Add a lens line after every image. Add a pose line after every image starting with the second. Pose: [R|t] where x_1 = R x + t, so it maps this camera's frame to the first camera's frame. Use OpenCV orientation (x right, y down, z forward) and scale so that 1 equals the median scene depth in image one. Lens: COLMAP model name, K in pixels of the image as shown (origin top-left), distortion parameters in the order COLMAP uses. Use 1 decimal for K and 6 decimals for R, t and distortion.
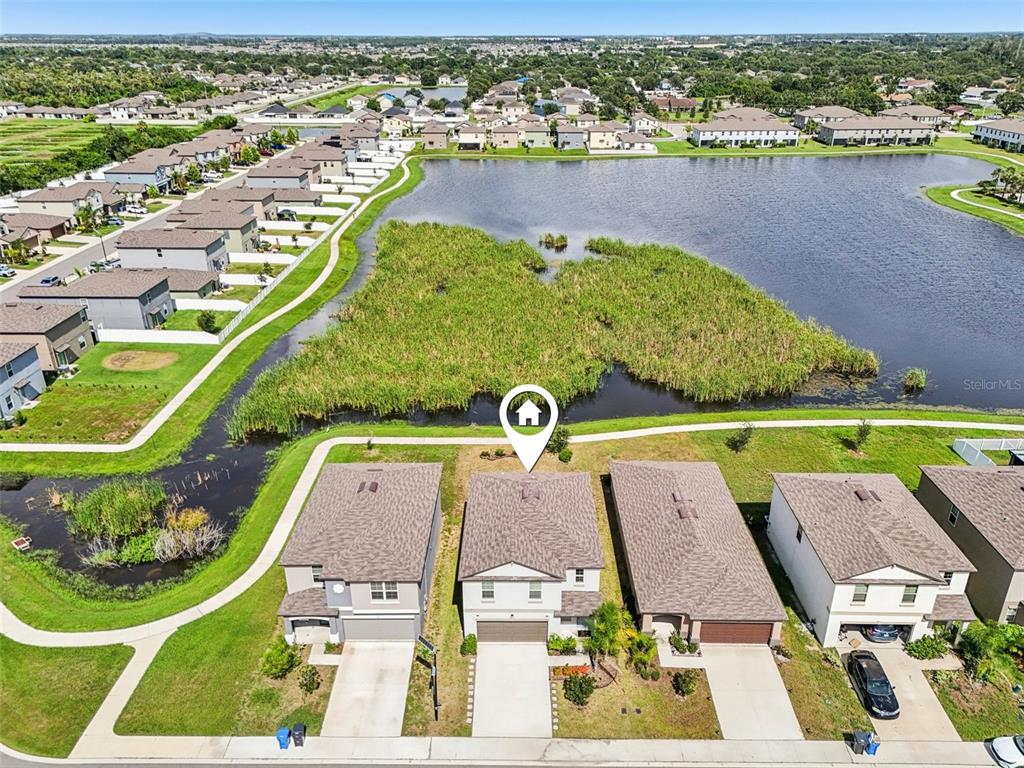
lens RADIAL K [[756.8, 0, 512.0], [0, 756.8, 384.0], [0, 0, 1]] dist [0.074305, -0.066078]
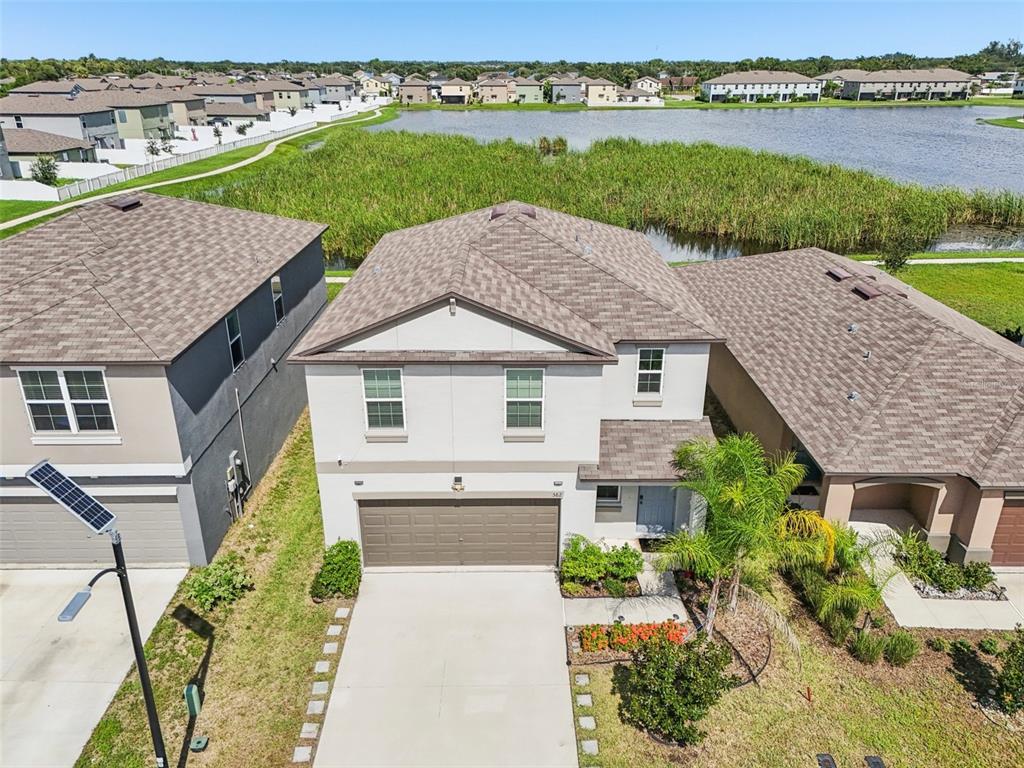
lens RADIAL K [[756.8, 0, 512.0], [0, 756.8, 384.0], [0, 0, 1]] dist [0.074305, -0.066078]
pose [[0.999952, -0.002589, 0.009481, 0.014240], [0.002907, 0.999425, -0.033772, 0.178499], [-0.009389, 0.033798, 0.999385, 0.429973]]
